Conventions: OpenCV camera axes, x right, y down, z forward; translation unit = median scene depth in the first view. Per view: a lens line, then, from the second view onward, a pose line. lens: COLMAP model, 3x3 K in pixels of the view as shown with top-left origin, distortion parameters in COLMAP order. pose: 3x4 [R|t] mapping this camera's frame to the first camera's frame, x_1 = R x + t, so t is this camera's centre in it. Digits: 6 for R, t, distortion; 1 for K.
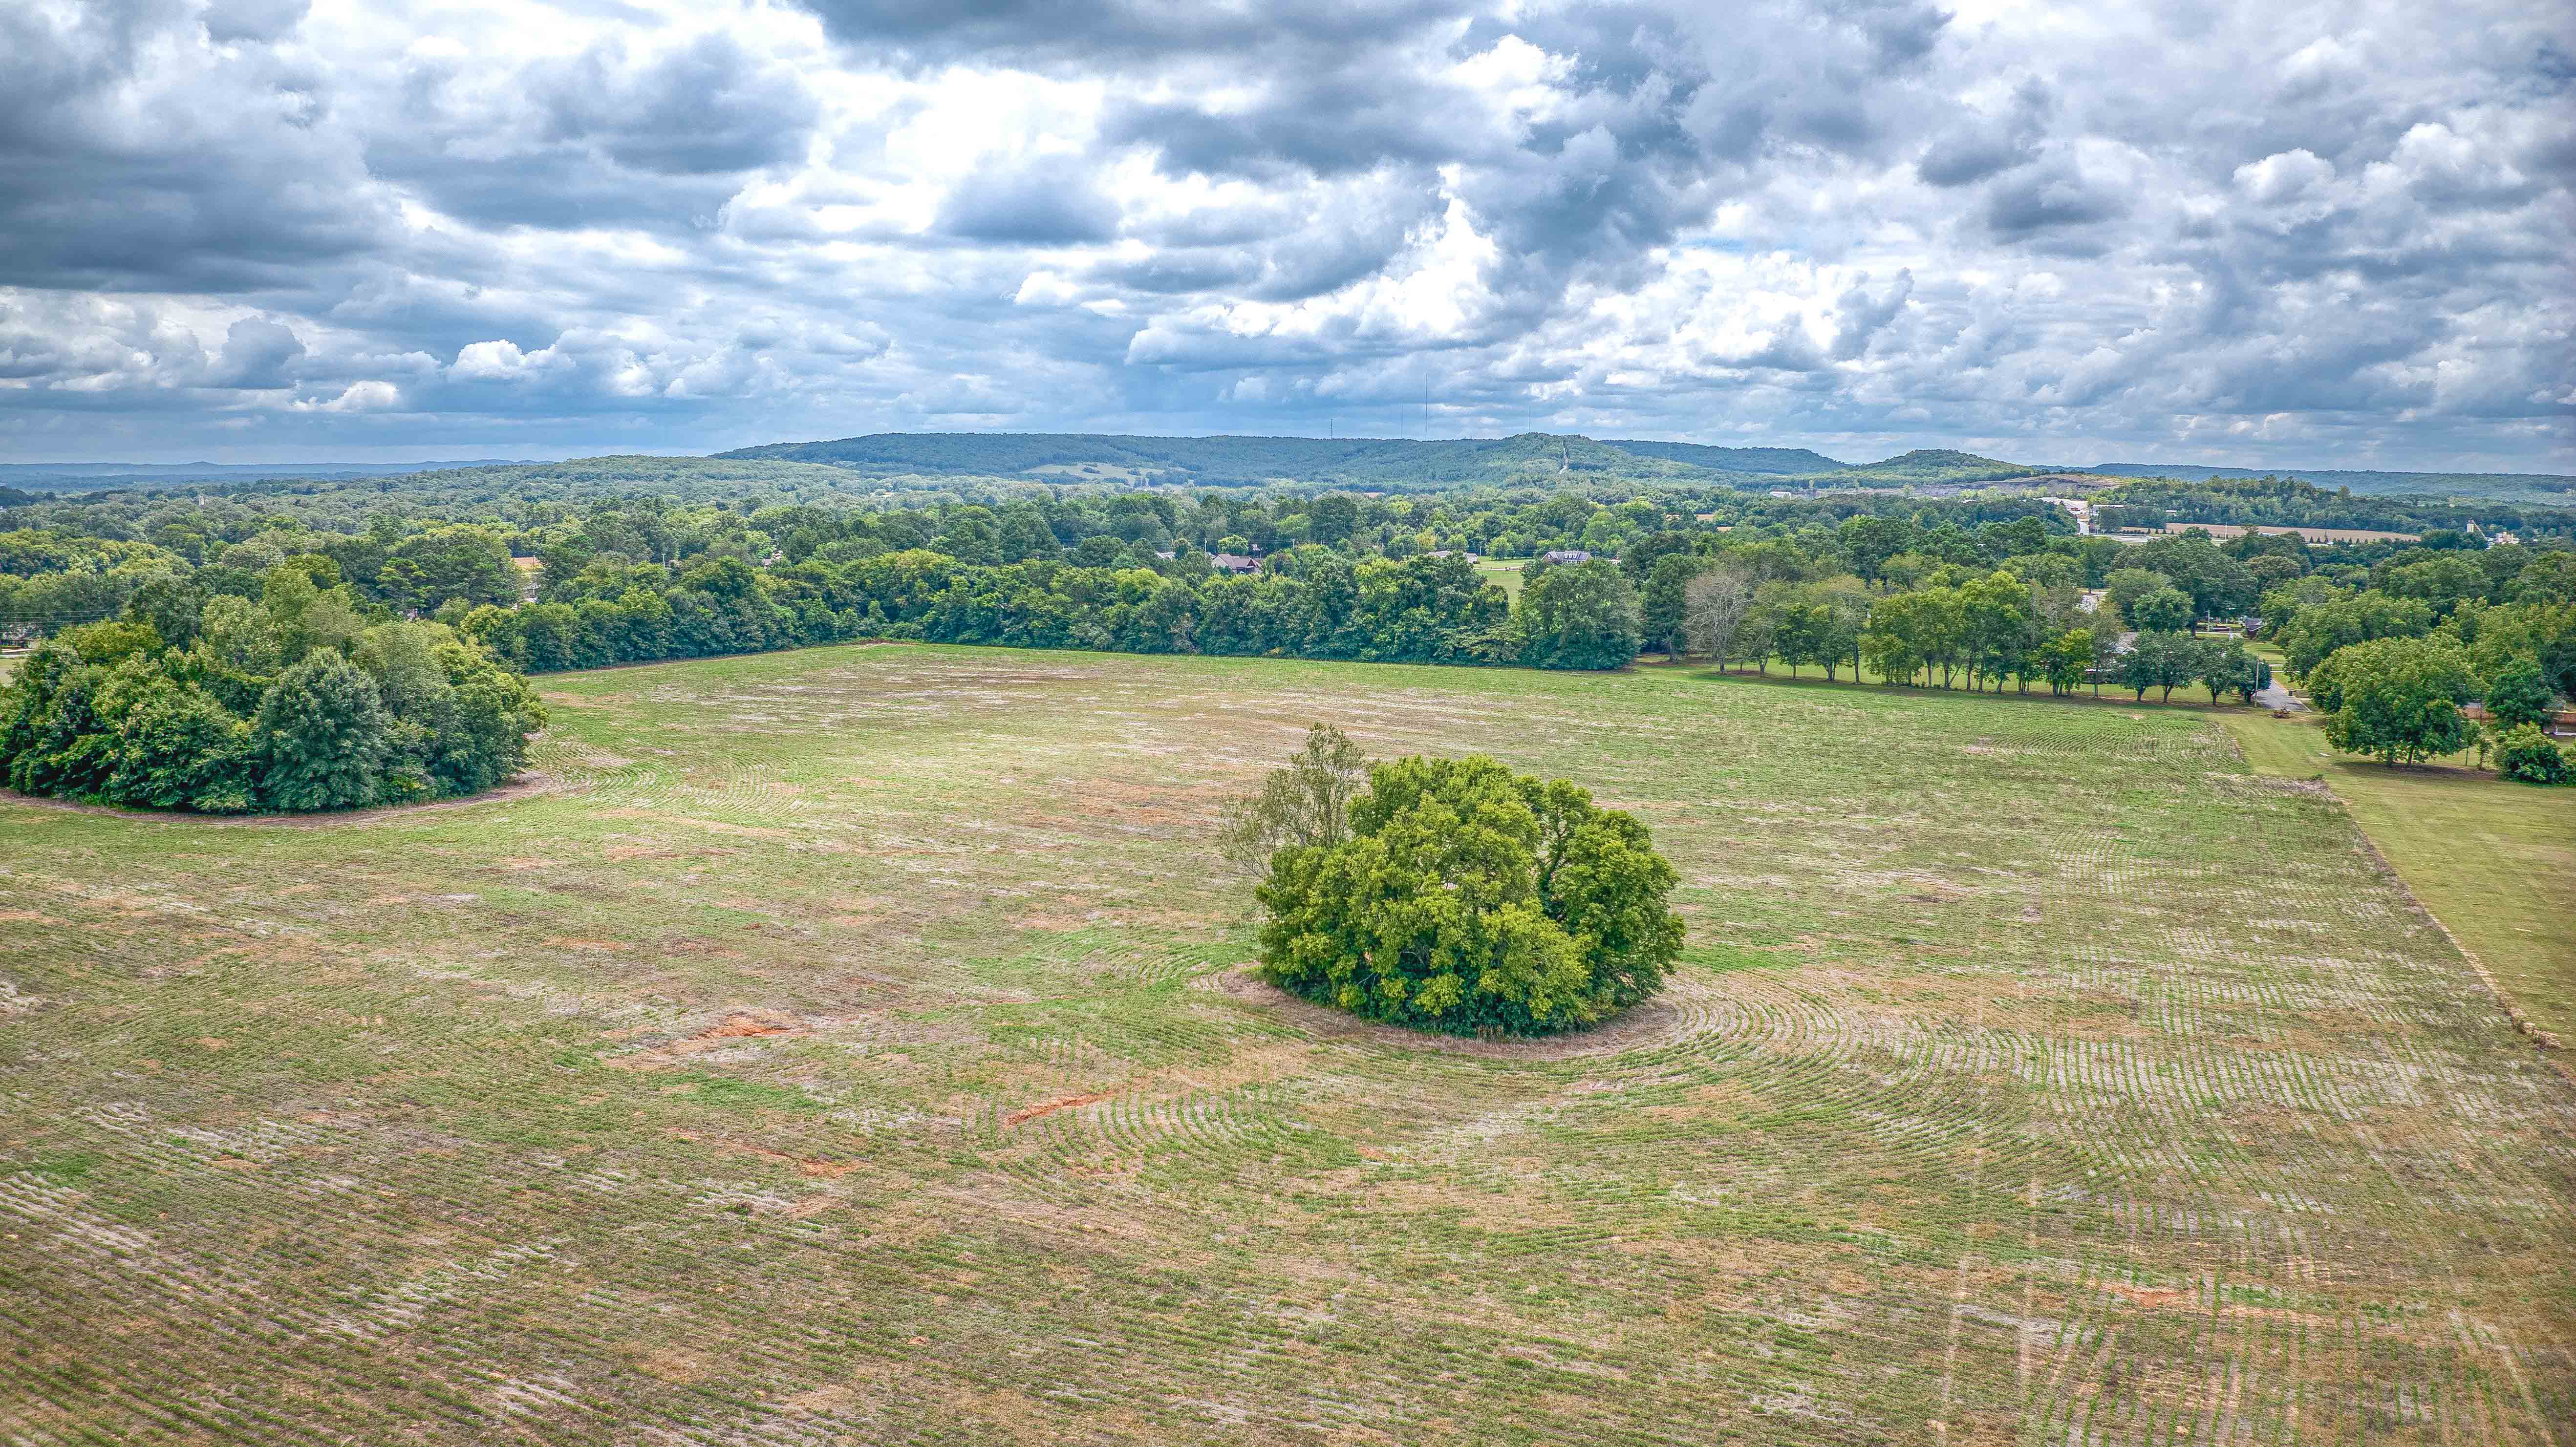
lens RADIAL K [[1809.9, 0, 1300.5], [0, 1809.9, 700.2], [0, 0, 1]] dist [-0.099847, -0.016570]
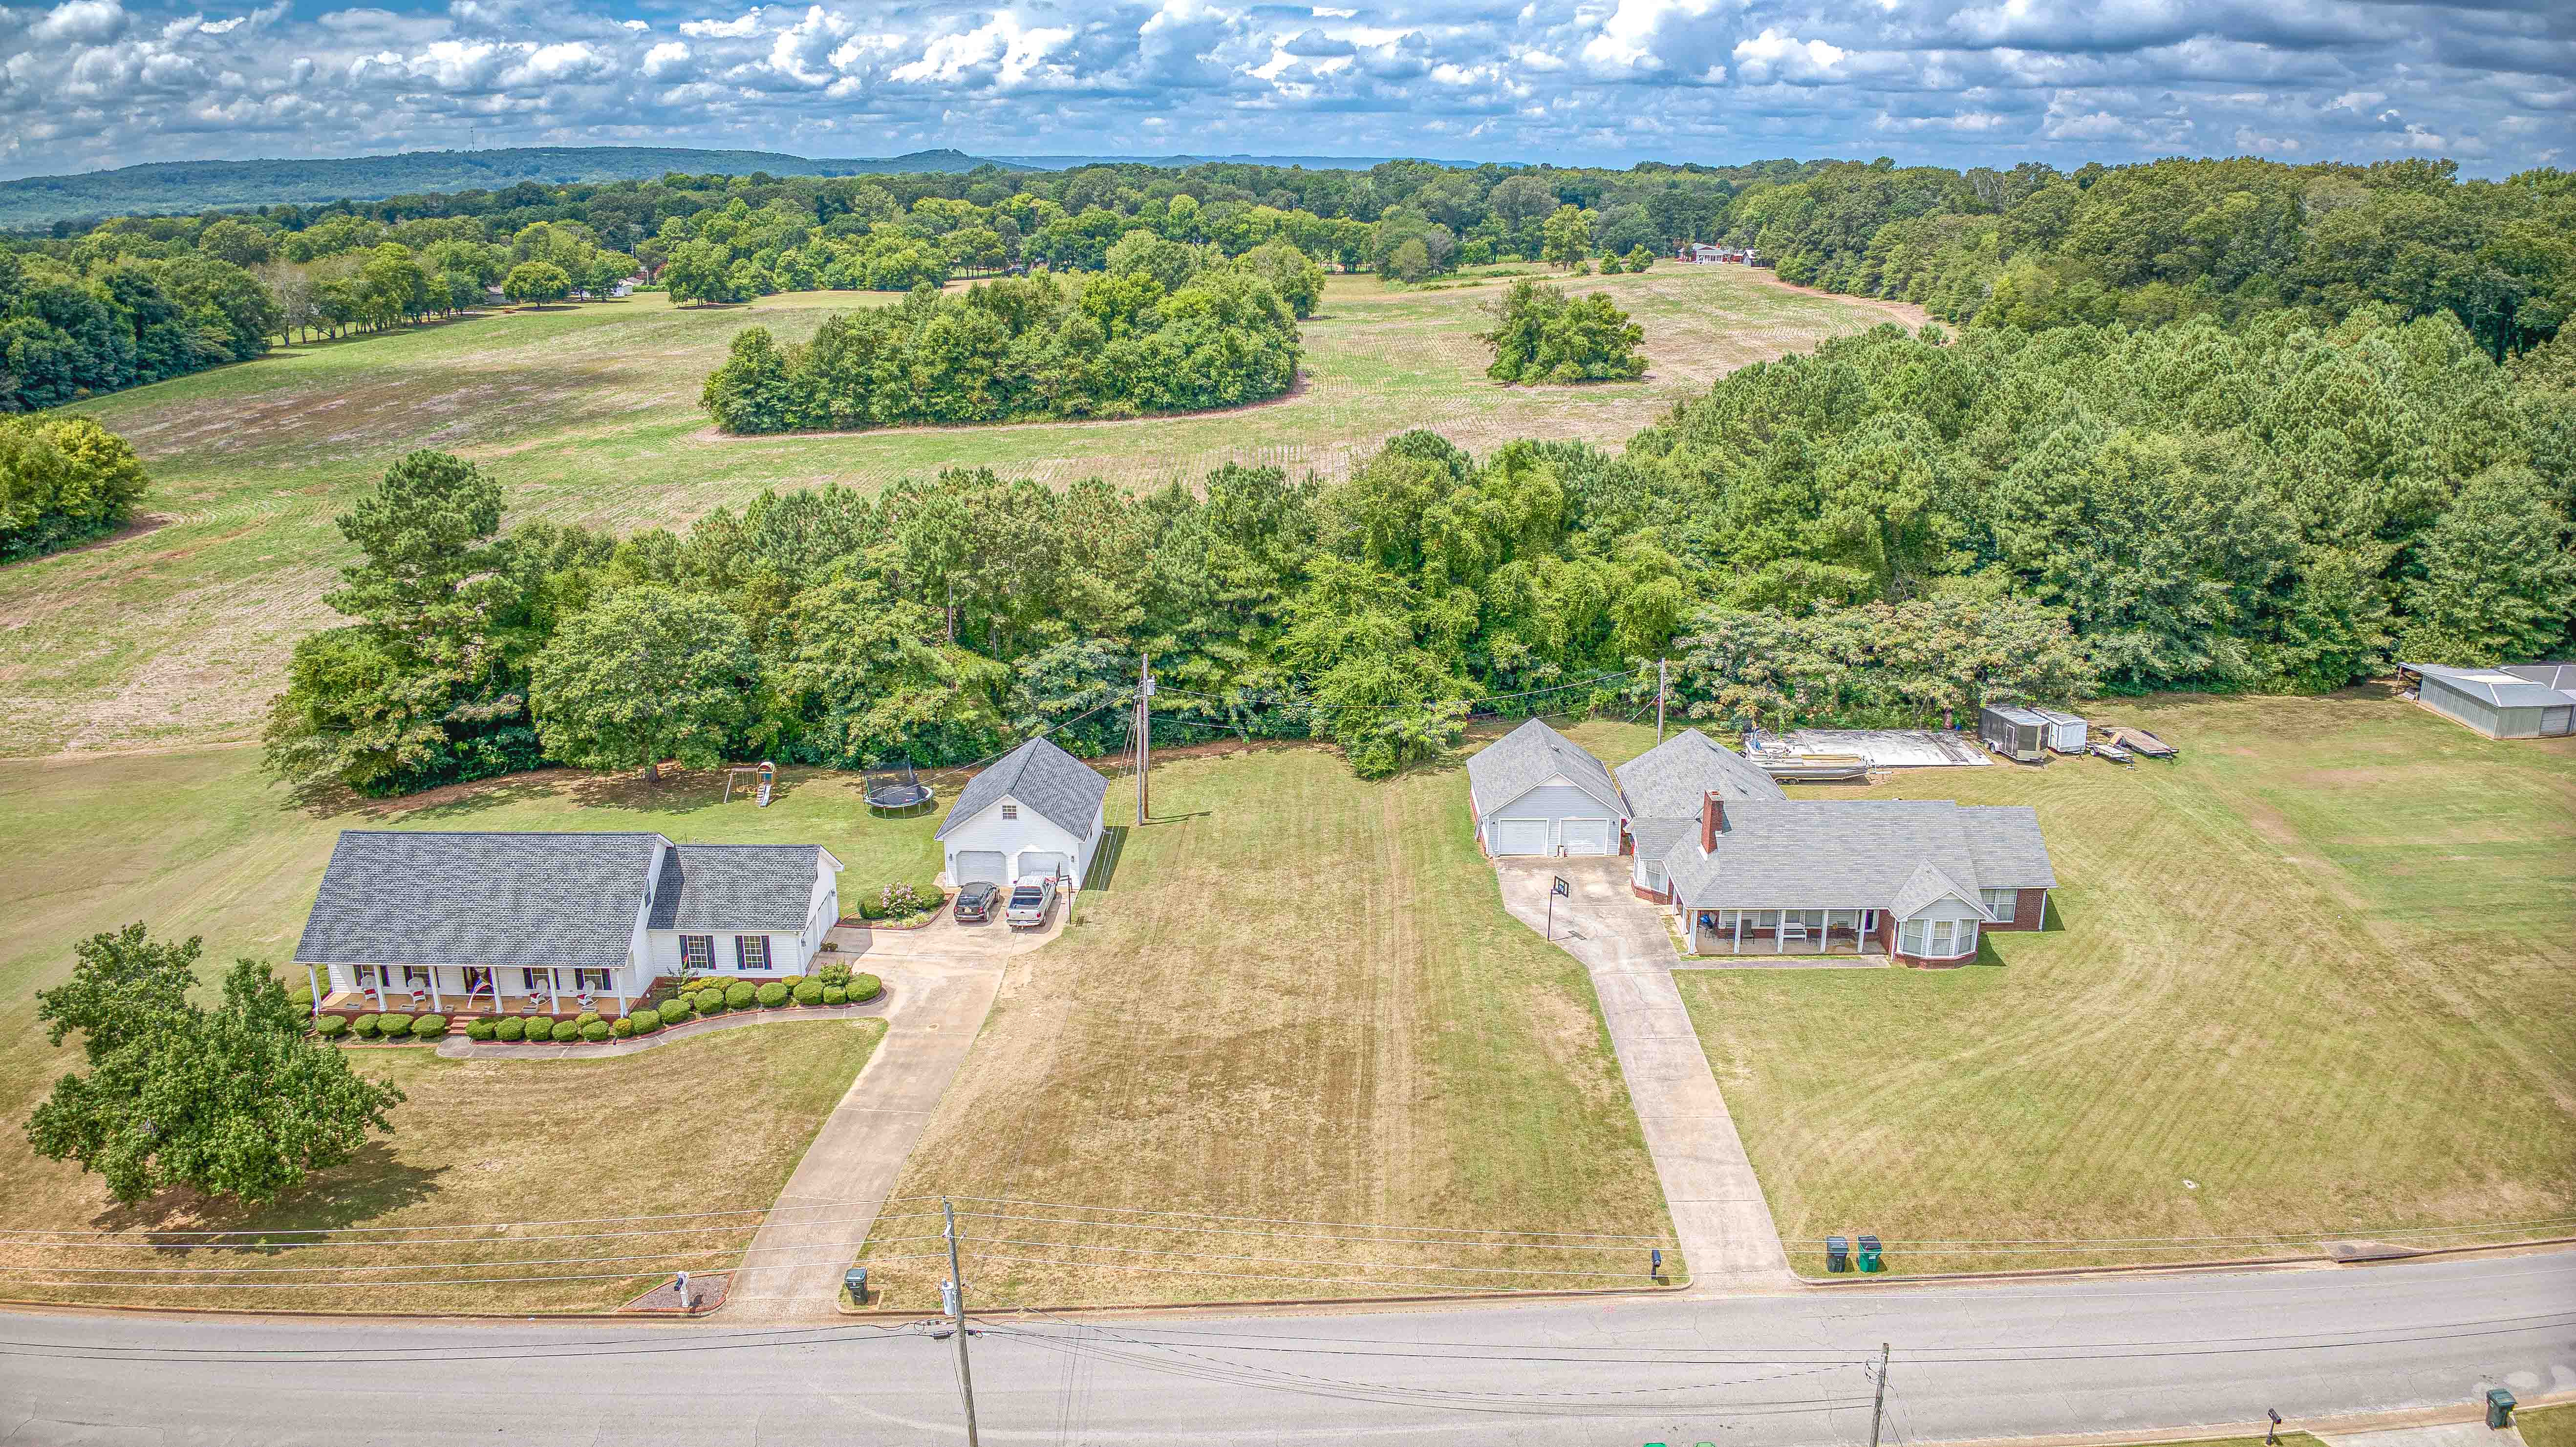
lens RADIAL K [[1809.9, 0, 1279.0], [0, 1809.9, 742.6], [0, 0, 1]] dist [-0.099847, -0.016570]
pose [[-0.380670, -0.292201, 0.877330, -2.198194], [0.113541, 0.926813, 0.357947, -0.214901], [-0.917714, 0.235872, -0.319633, 1.591277]]
